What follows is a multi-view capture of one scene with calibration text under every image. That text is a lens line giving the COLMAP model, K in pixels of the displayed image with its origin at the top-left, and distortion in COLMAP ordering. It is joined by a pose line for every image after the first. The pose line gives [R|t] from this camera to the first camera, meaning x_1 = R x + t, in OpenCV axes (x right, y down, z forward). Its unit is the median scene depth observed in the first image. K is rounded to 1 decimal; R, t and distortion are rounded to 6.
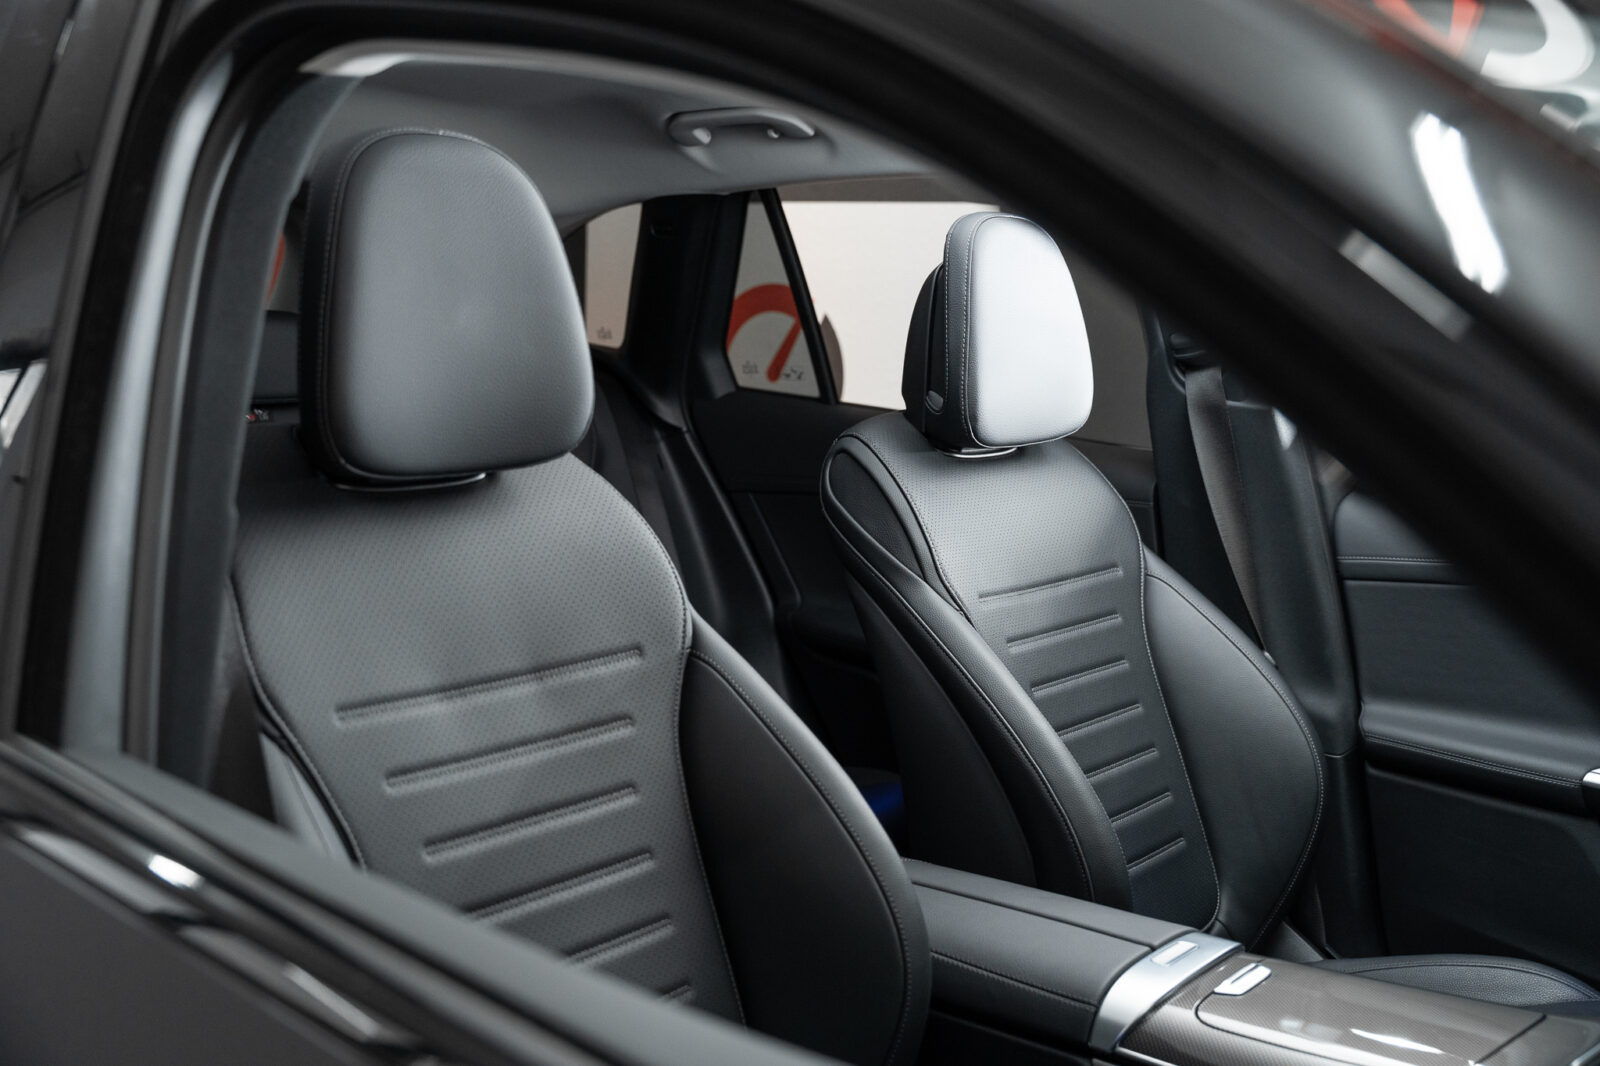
lens RADIAL K [[1678.9, 0, 800.0], [0, 1678.9, 533.0], [0, 0, 1]] dist [0.004476, 0.001395]
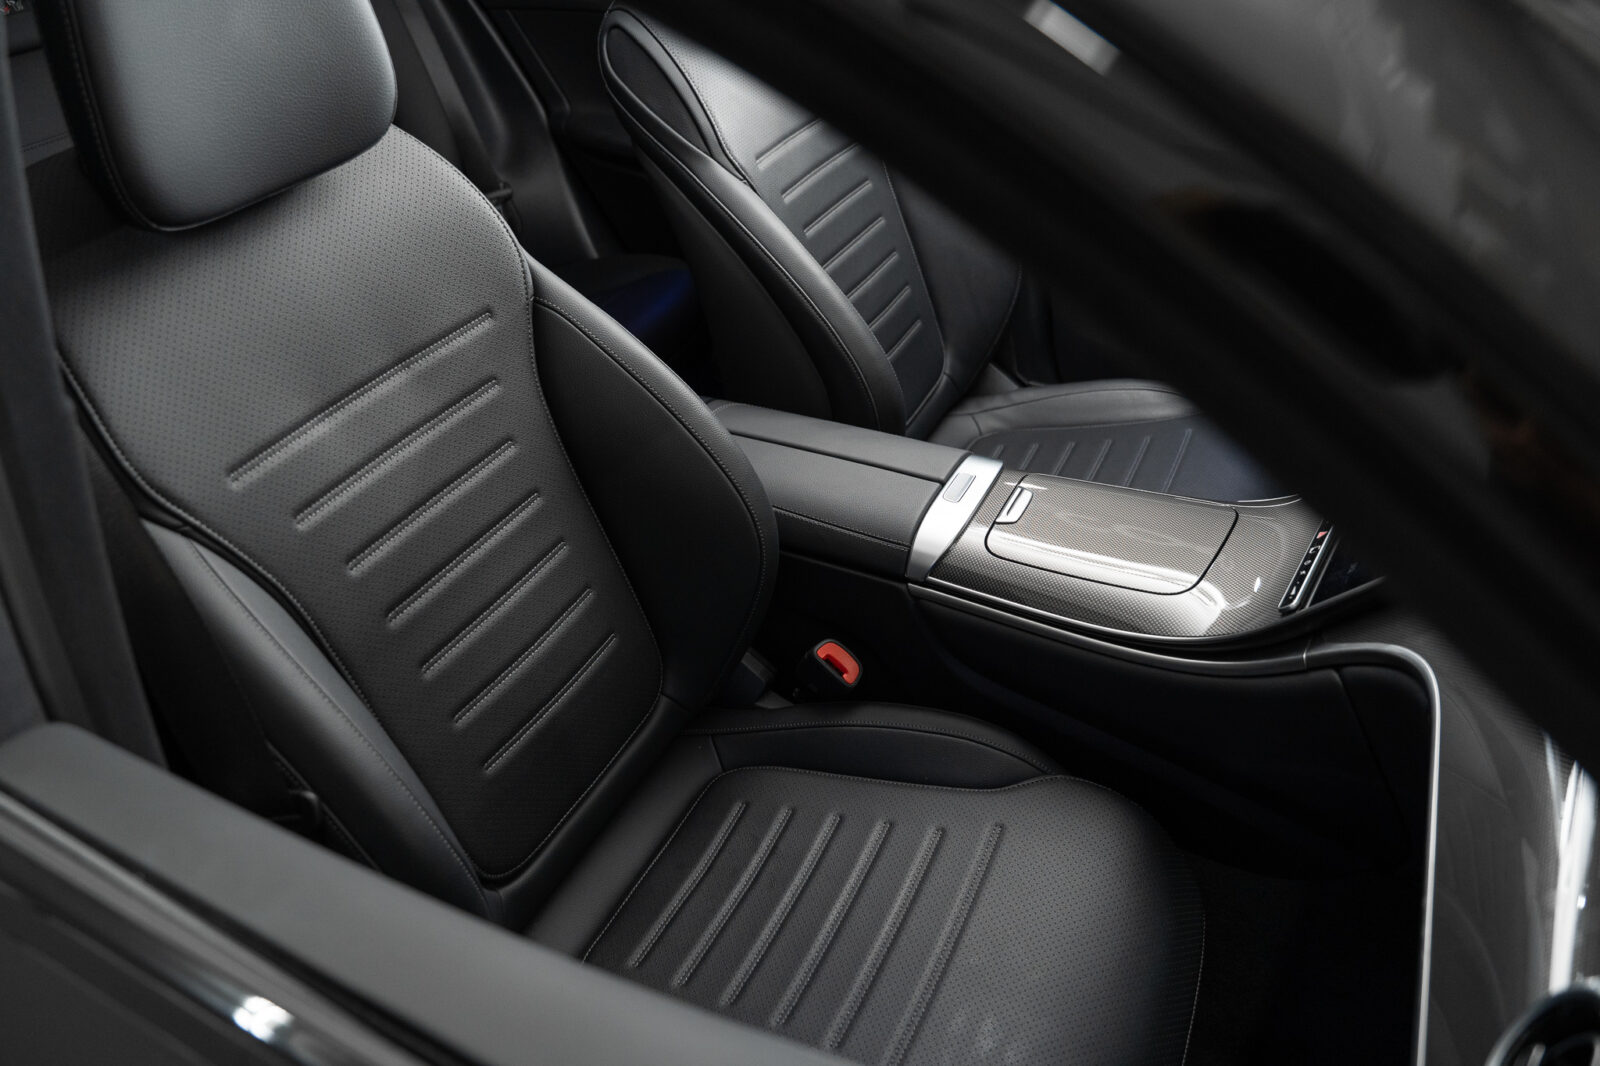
lens RADIAL K [[1179.6, 0, 800.0], [0, 1179.6, 533.0], [0, 0, 1]] dist [0.001479, -0.003516]
pose [[0.973334, -0.162416, 0.161993, -0.046159], [0.067366, 0.877430, 0.474950, -0.151051], [-0.219277, -0.451373, 0.864974, 0.226585]]
